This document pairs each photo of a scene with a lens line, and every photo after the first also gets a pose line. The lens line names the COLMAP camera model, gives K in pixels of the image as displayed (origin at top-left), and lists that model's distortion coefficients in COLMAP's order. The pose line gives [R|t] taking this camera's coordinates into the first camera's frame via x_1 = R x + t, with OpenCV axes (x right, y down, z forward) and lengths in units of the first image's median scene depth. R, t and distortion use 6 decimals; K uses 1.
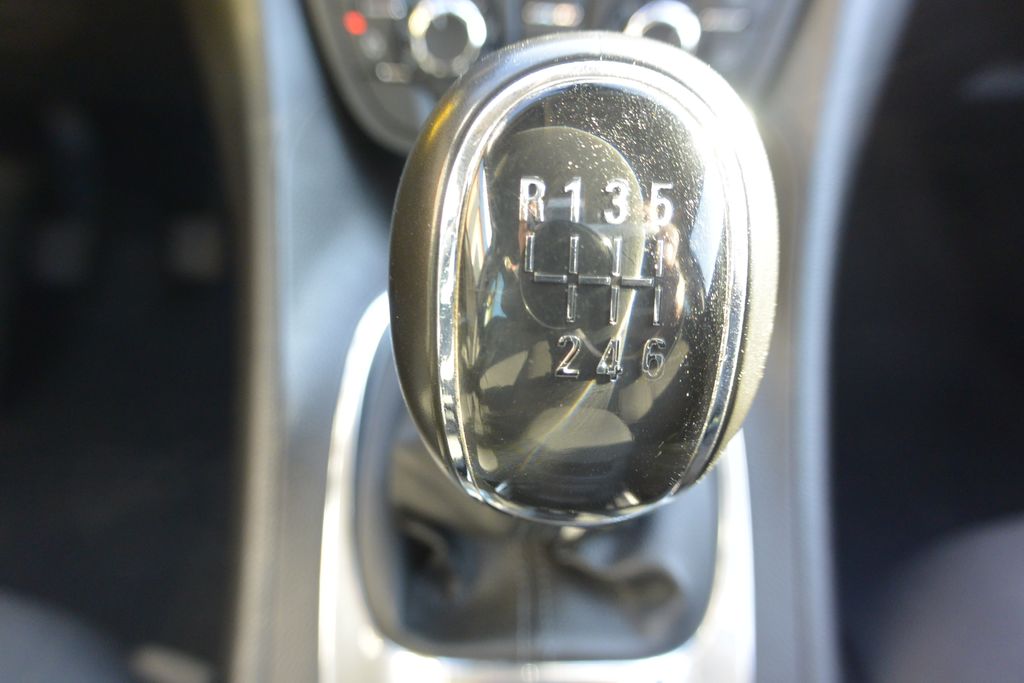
lens RADIAL K [[779.4, 0, 510.9], [0, 779.4, 344.3], [0, 0, 1]] dist [-0.010834, 0.025441]
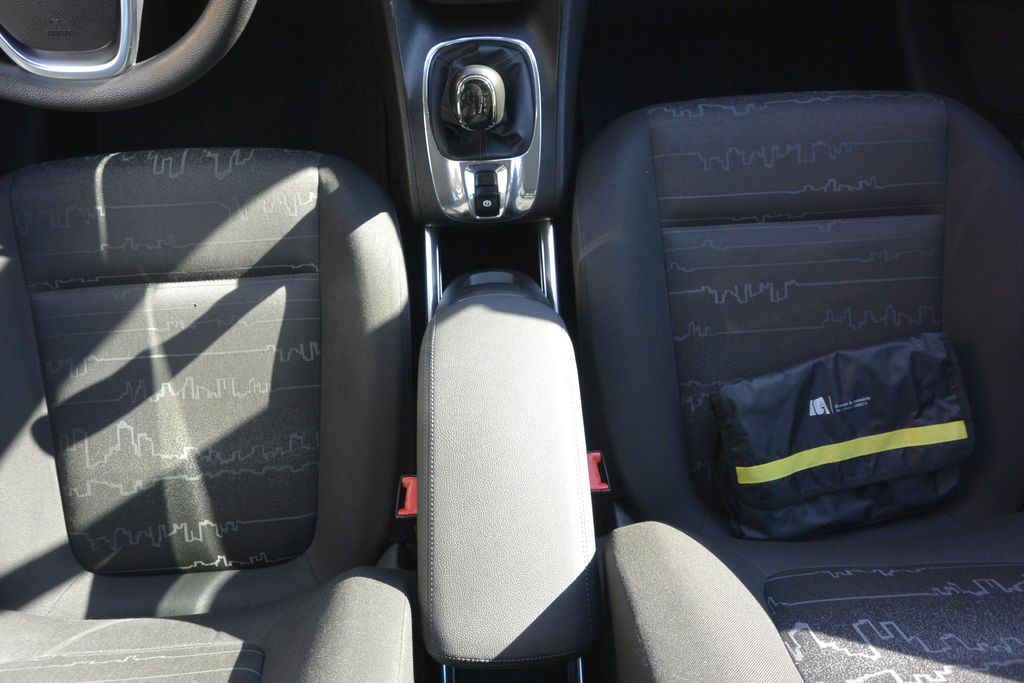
lens RADIAL K [[779.4, 0, 506.1], [0, 779.4, 348.1], [0, 0, 1]] dist [-0.010834, 0.025441]
pose [[0.998089, -0.059135, -0.017909, 0.150359], [0.059547, 0.843265, 0.534189, -0.838553], [-0.016488, -0.534235, 0.845175, -2.691947]]
